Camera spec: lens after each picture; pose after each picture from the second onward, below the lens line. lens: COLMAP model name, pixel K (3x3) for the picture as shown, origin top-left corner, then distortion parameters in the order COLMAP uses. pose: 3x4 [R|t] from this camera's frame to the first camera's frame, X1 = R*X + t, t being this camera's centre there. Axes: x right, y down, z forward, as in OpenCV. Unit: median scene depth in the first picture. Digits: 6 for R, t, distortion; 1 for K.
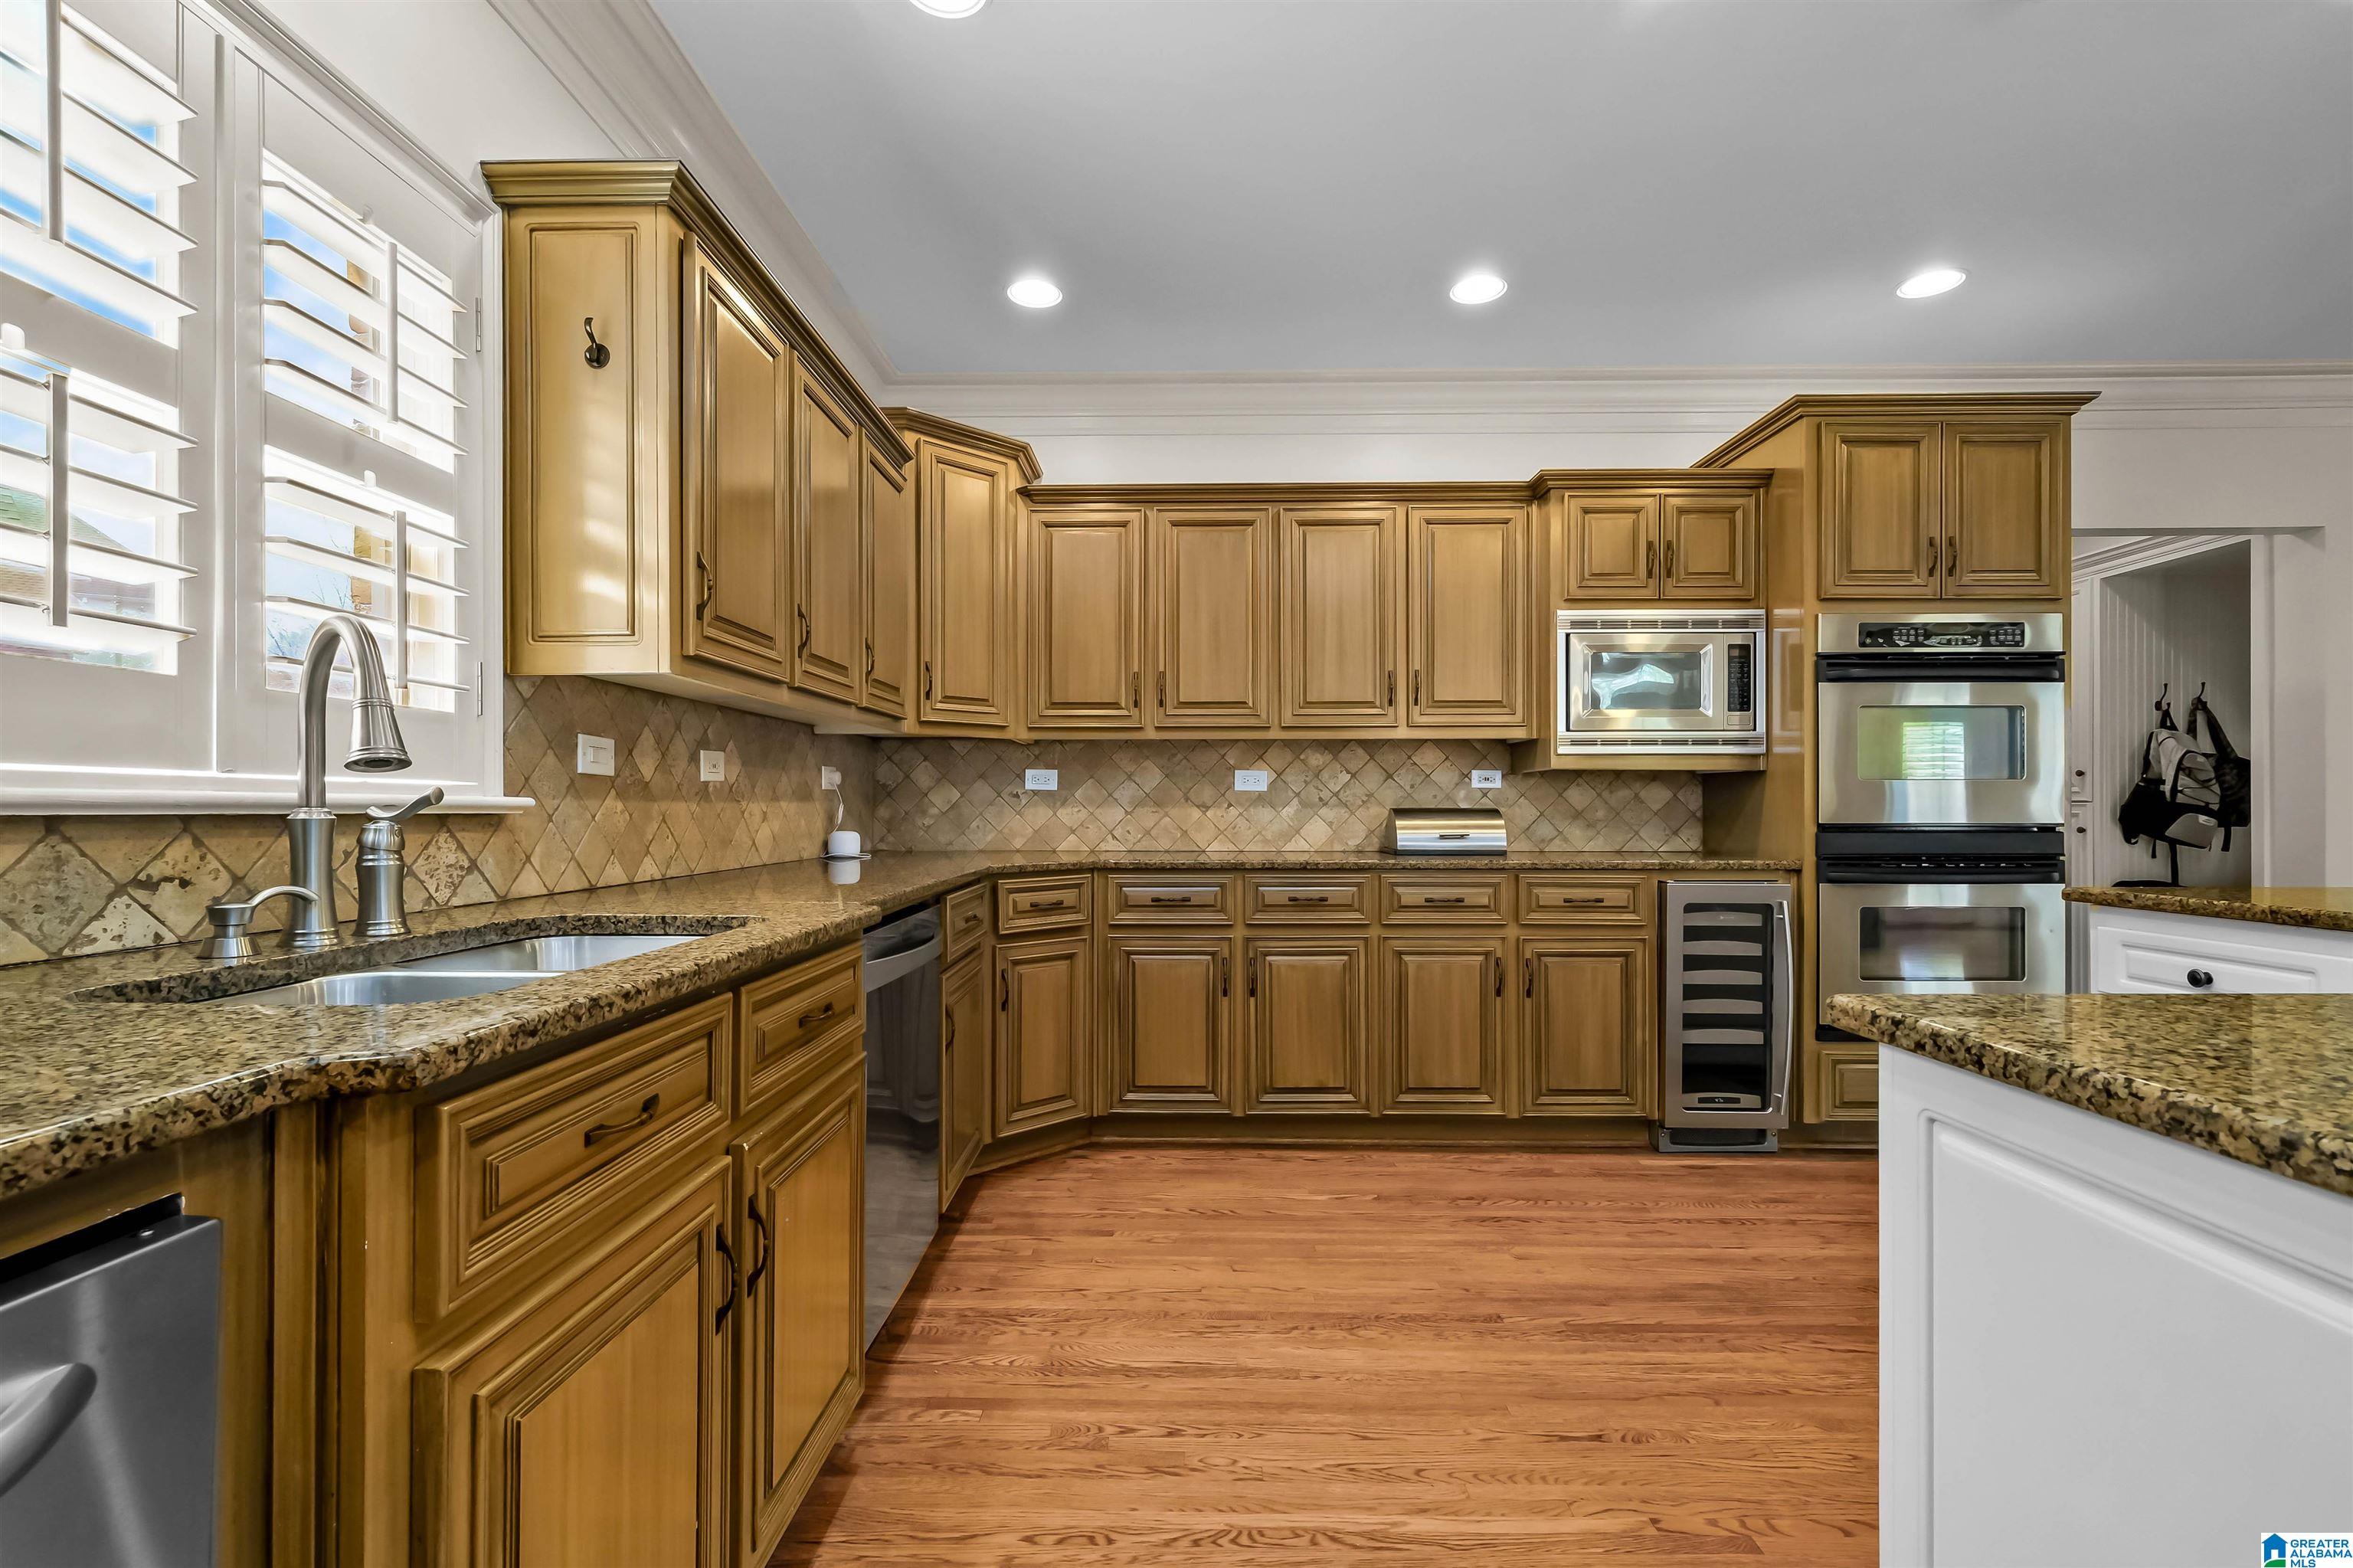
lens RADIAL K [[1037.3, 0, 1161.5], [0, 1037.3, 806.0], [0, 0, 1]] dist [-0.001236, -0.000290]
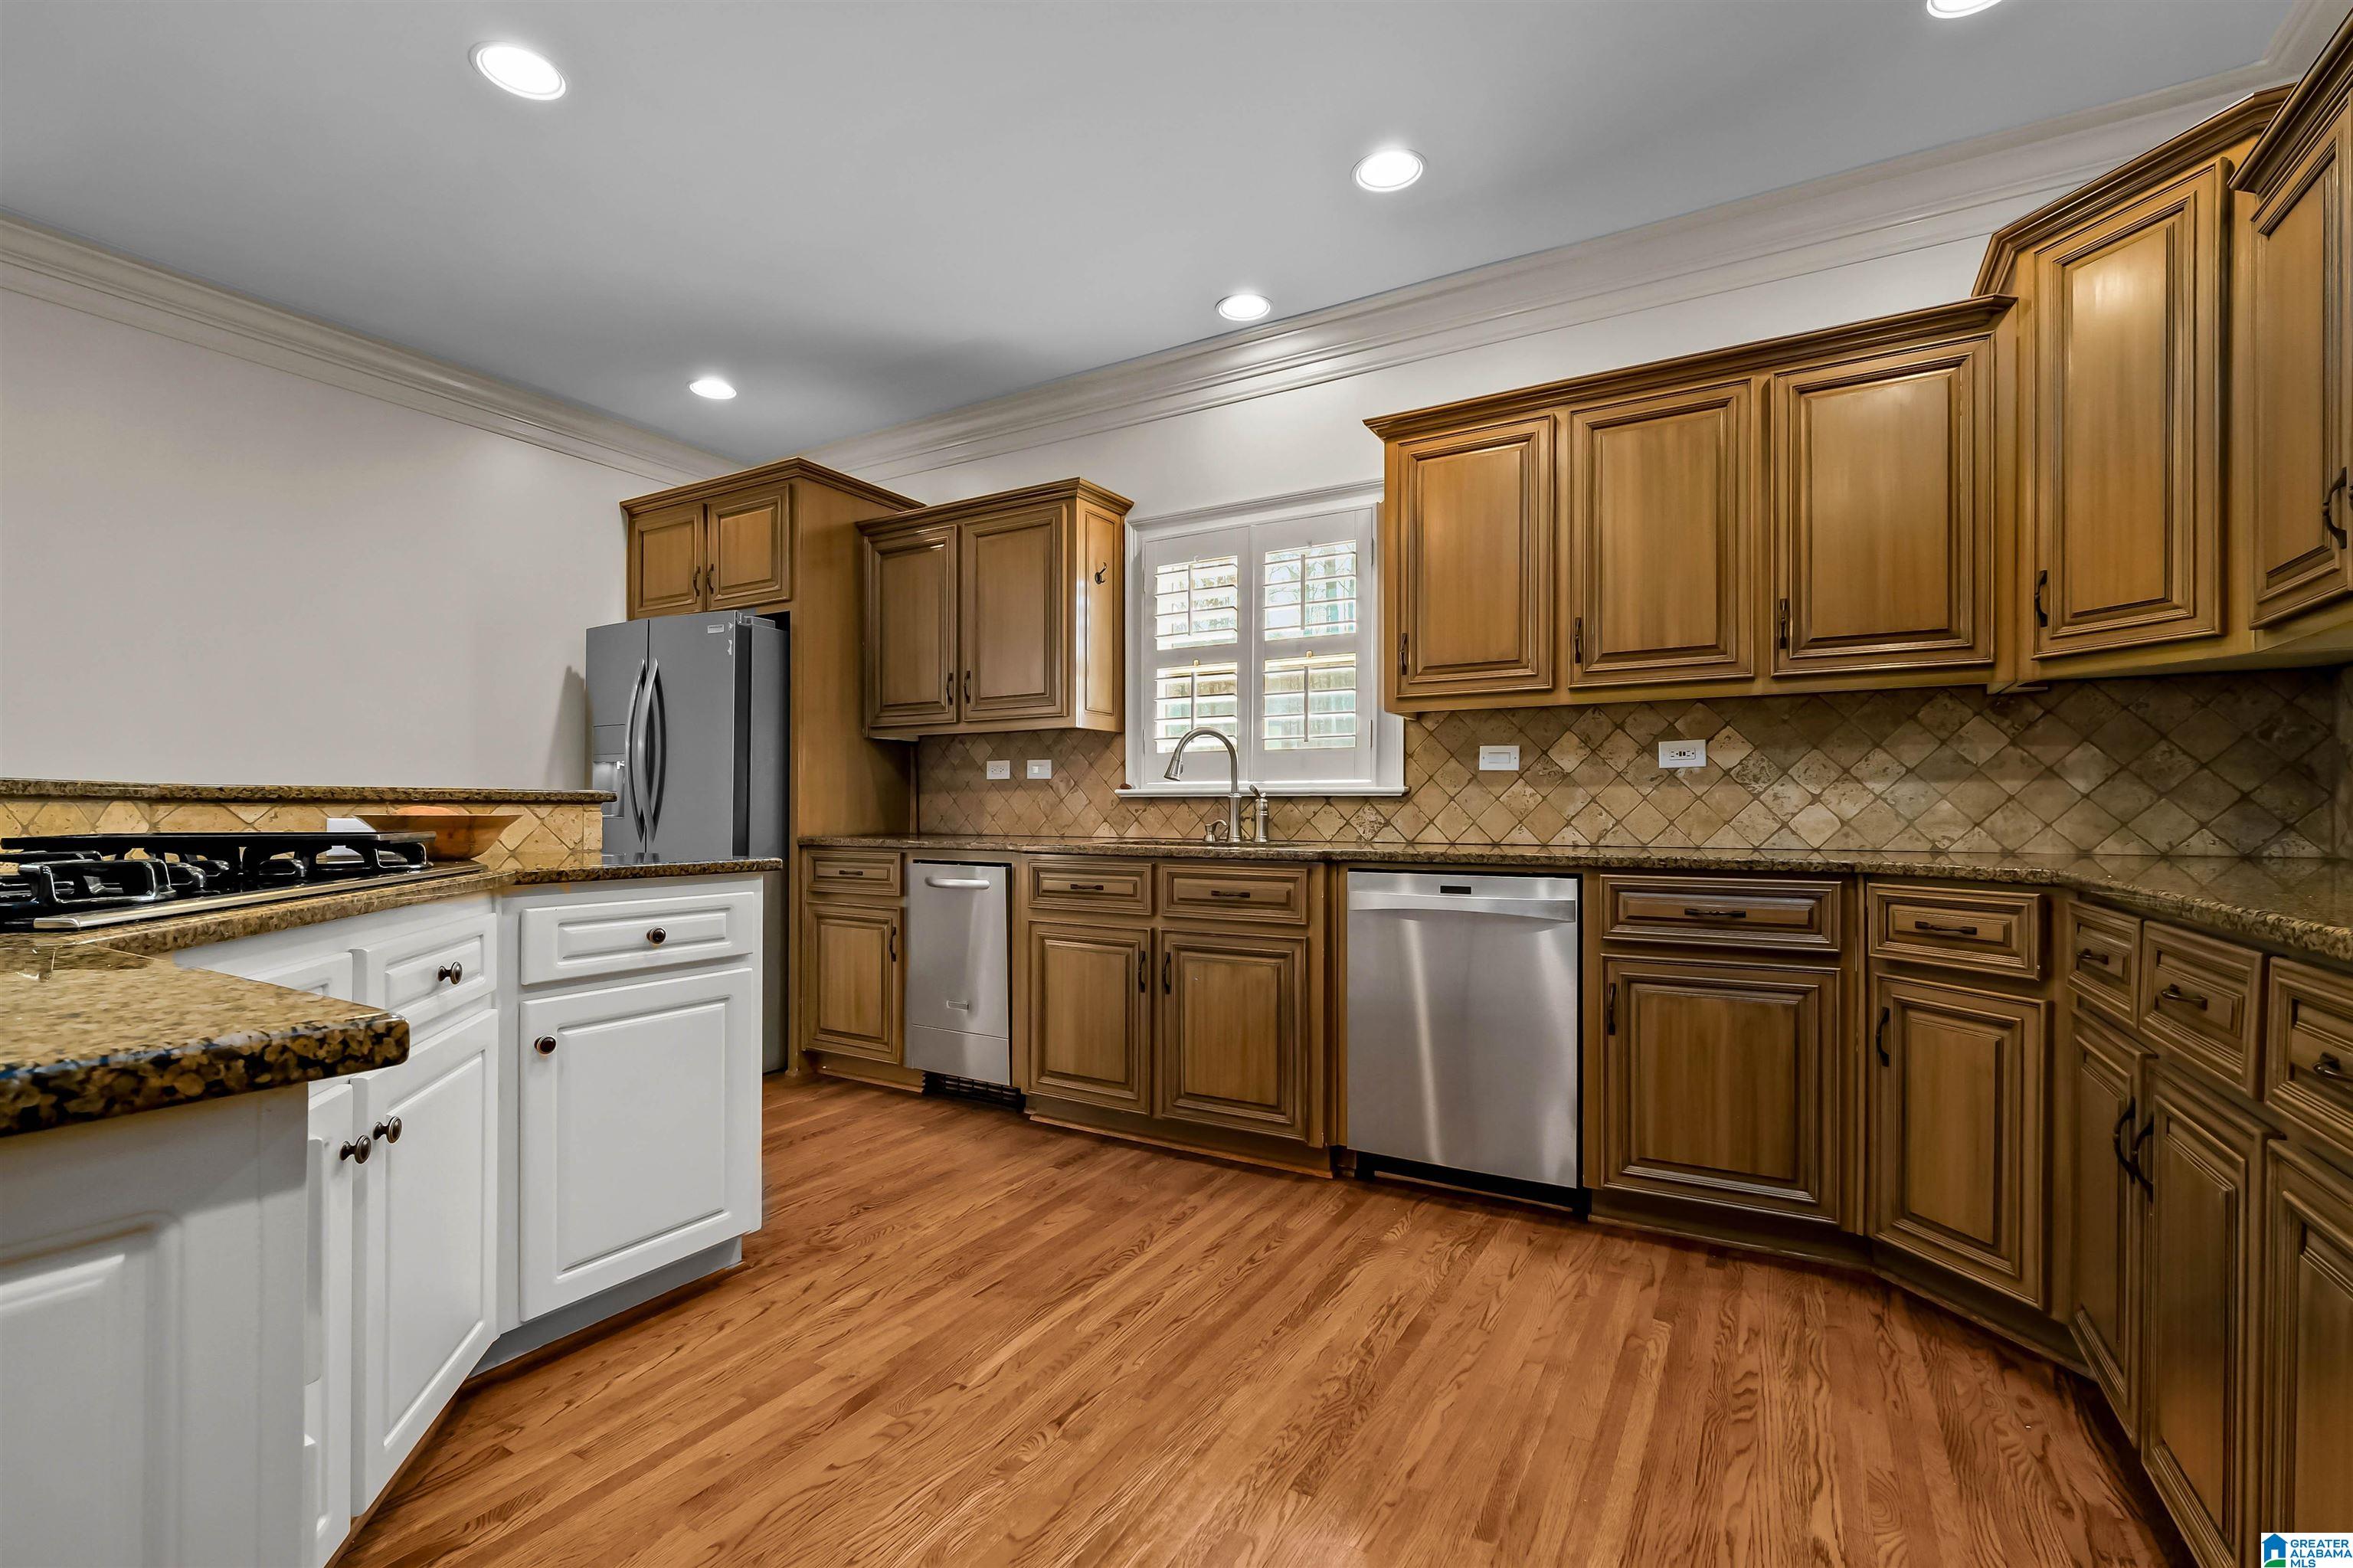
lens RADIAL K [[1037.3, 0, 1175.9], [0, 1037.3, 816.3], [0, 0, 1]] dist [-0.001236, -0.000290]
pose [[-0.481663, 0.004119, -0.876347, 0.676082], [-0.000464, 0.999988, 0.004955, 0.019785], [0.876357, 0.002793, -0.481655, 0.867027]]
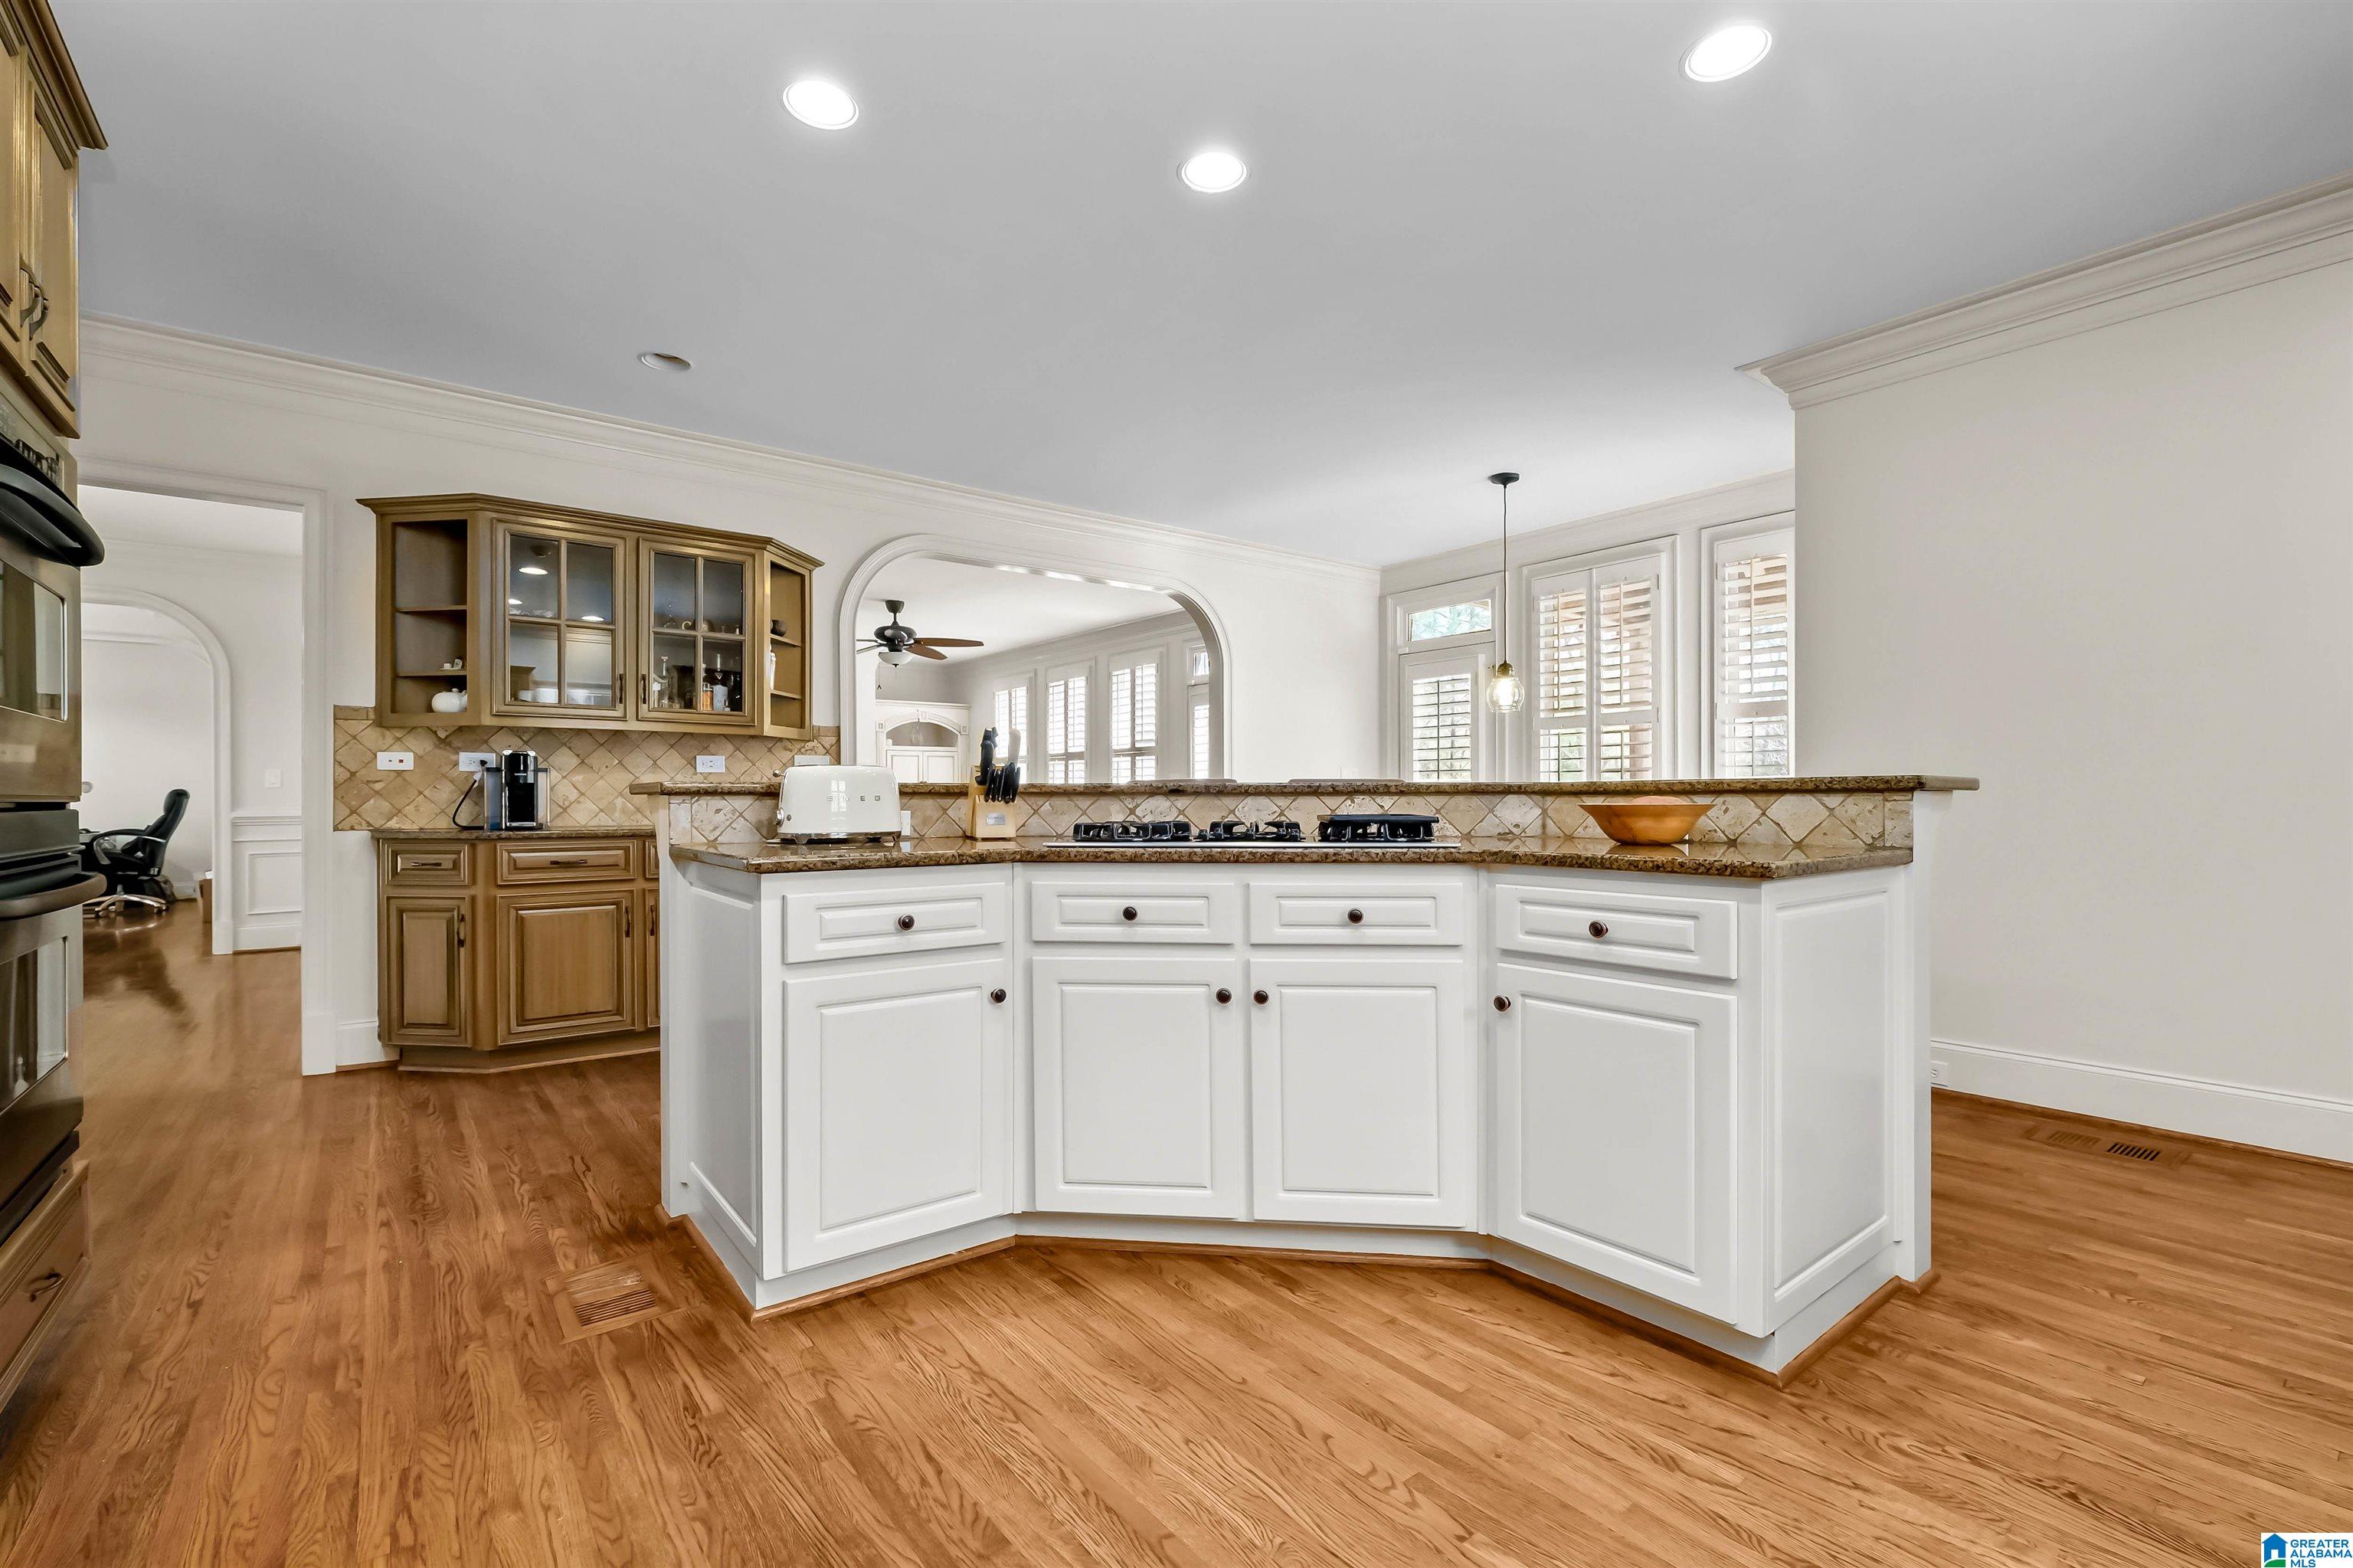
lens RADIAL K [[1037.3, 0, 1165.8], [0, 1037.3, 798.2], [0, 0, 1]] dist [-0.001236, -0.000290]
pose [[-0.629661, 0.002036, 0.776867, -0.033052], [0.000843, 0.999998, -0.001938, 0.019480], [-0.776869, -0.000565, -0.629661, 0.869676]]
